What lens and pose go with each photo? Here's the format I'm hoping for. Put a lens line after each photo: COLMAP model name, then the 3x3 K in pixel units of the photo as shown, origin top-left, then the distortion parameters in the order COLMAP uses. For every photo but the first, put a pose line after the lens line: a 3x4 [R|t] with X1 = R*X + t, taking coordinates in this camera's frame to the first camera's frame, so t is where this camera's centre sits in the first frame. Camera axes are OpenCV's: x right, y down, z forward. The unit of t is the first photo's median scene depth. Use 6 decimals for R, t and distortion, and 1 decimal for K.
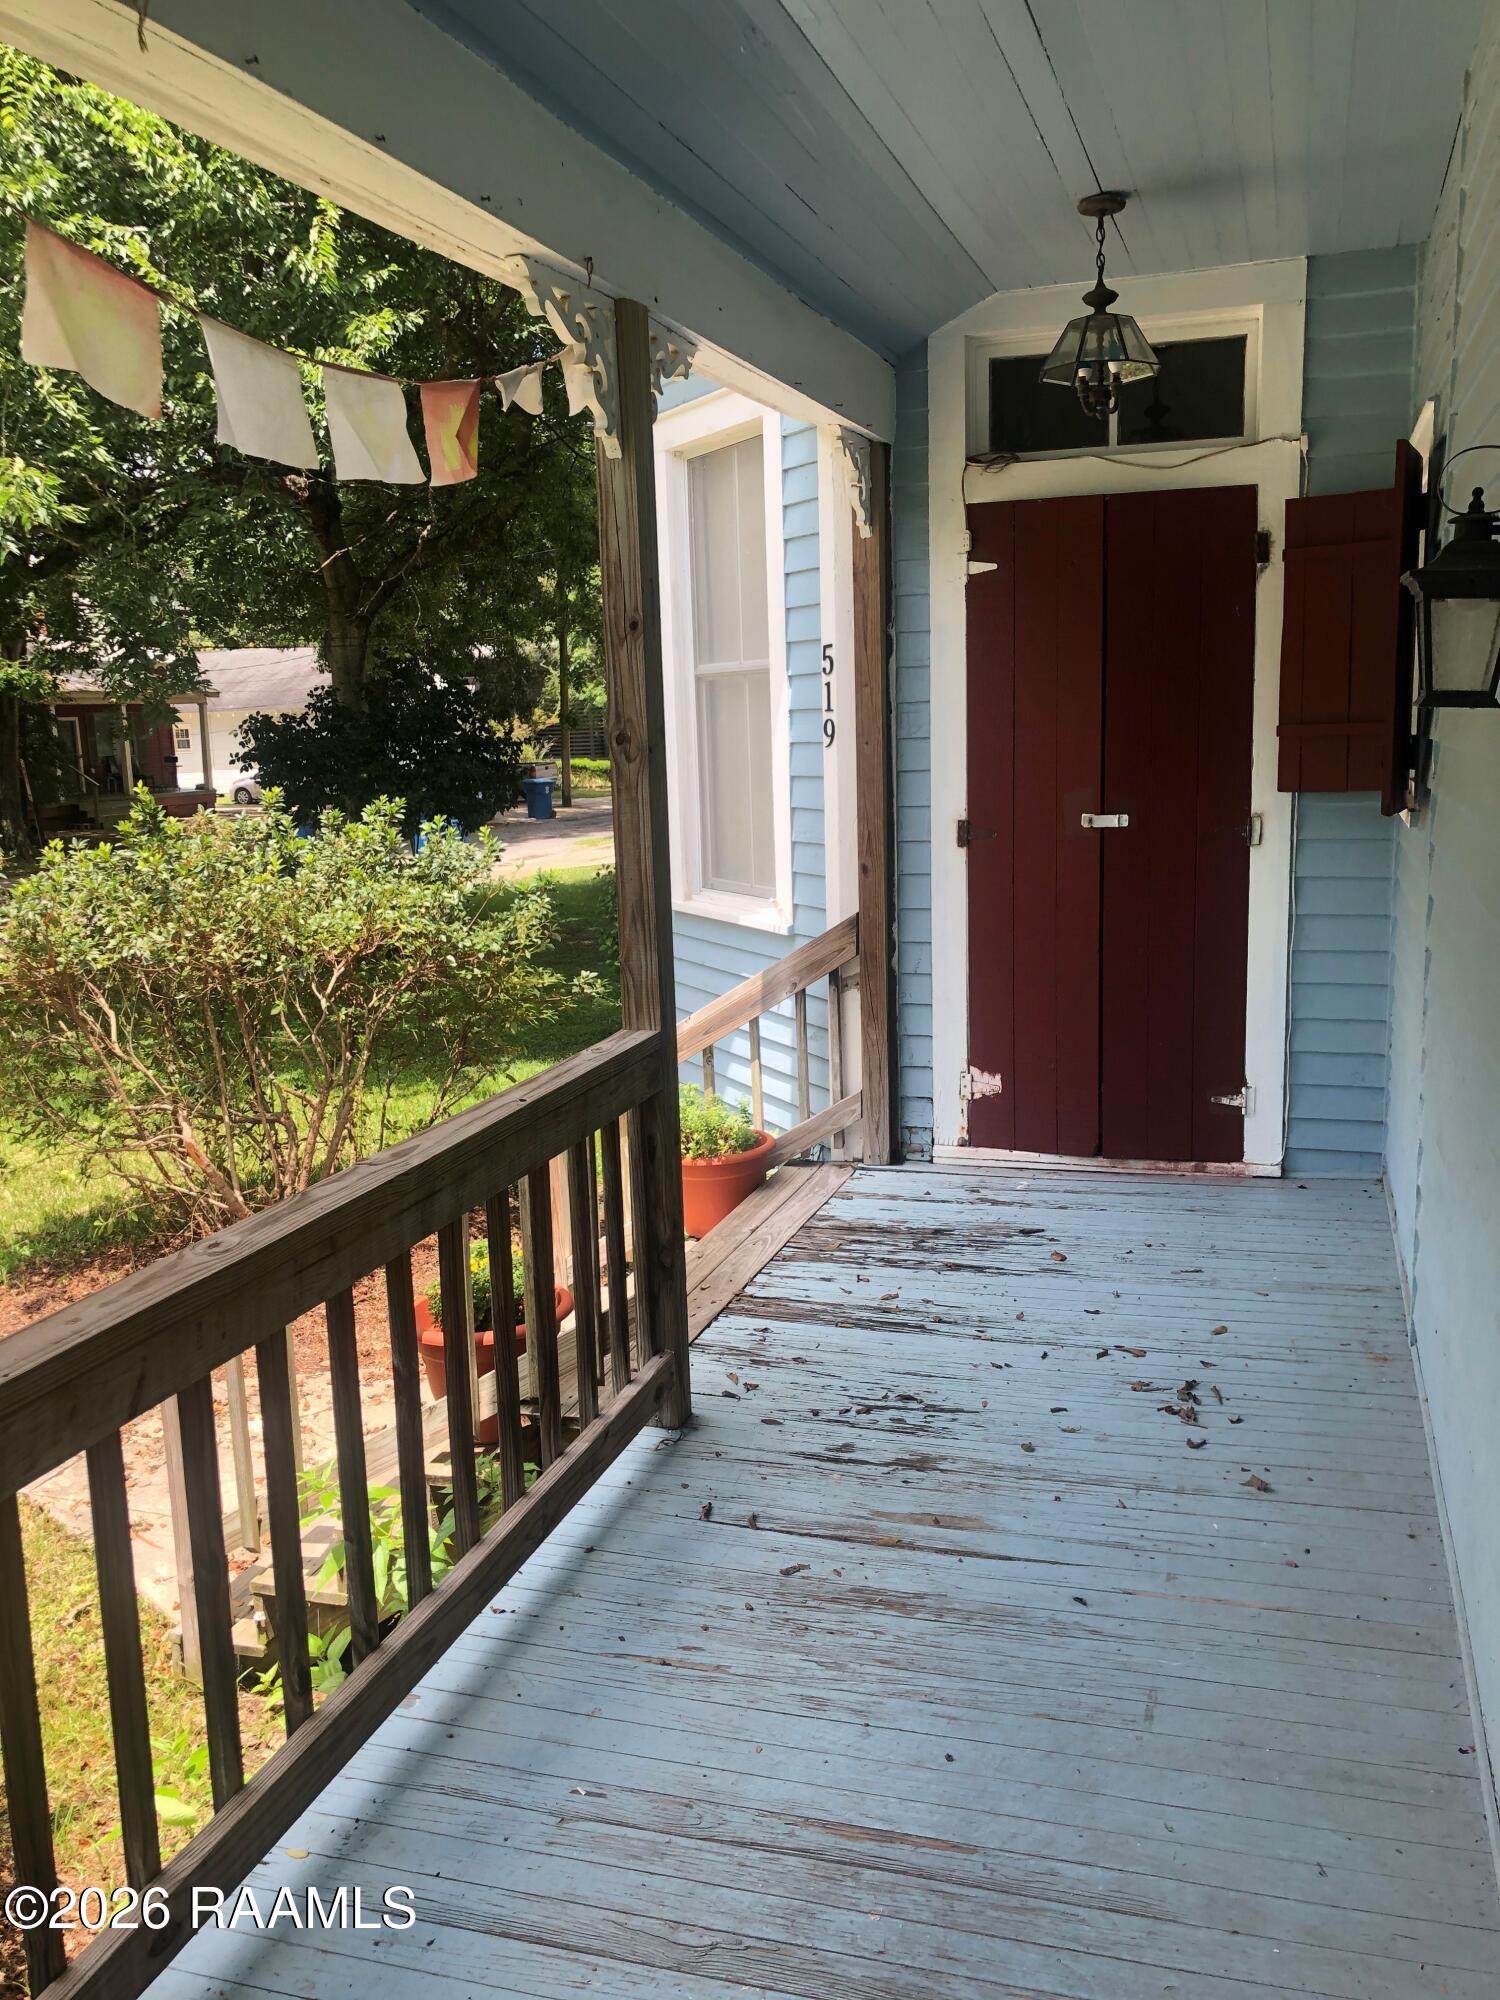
lens RADIAL K [[1650.9, 0, 757.0], [0, 1650.9, 1004.9], [0, 0, 1]] dist [0.048479, -0.015312]
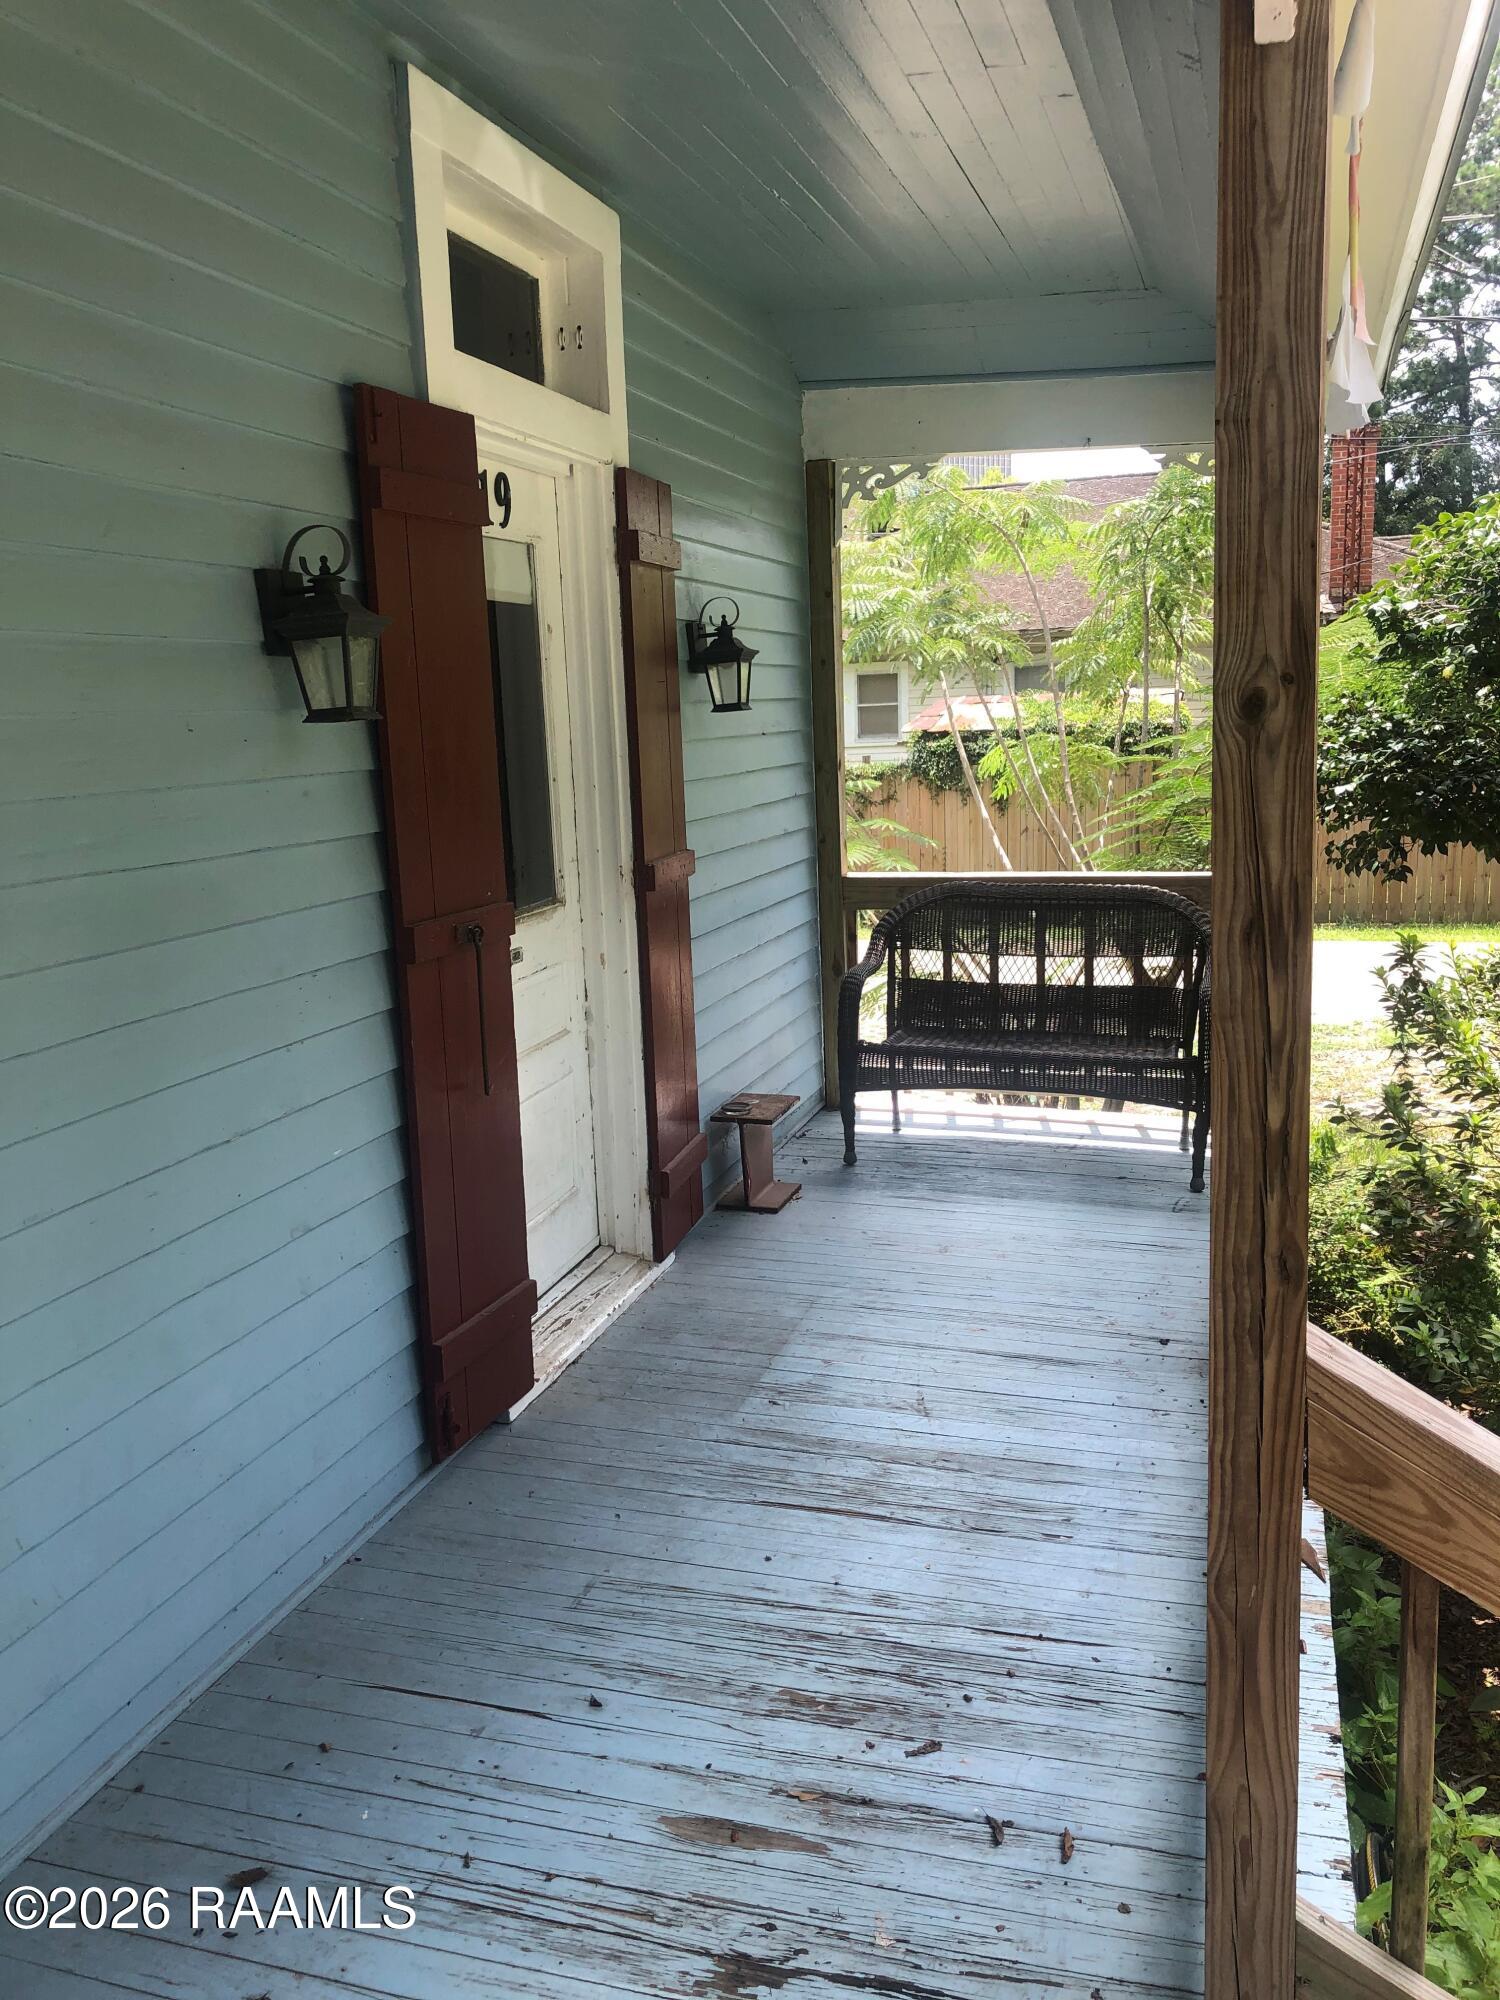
lens RADIAL K [[1650.9, 0, 749.7], [0, 1650.9, 992.4], [0, 0, 1]] dist [0.048479, -0.015312]
pose [[-0.997898, 0.064741, 0.002851, 0.084360], [0.061941, 0.939971, 0.335585, -0.292485], [0.019046, 0.335056, -0.942006, 1.705631]]
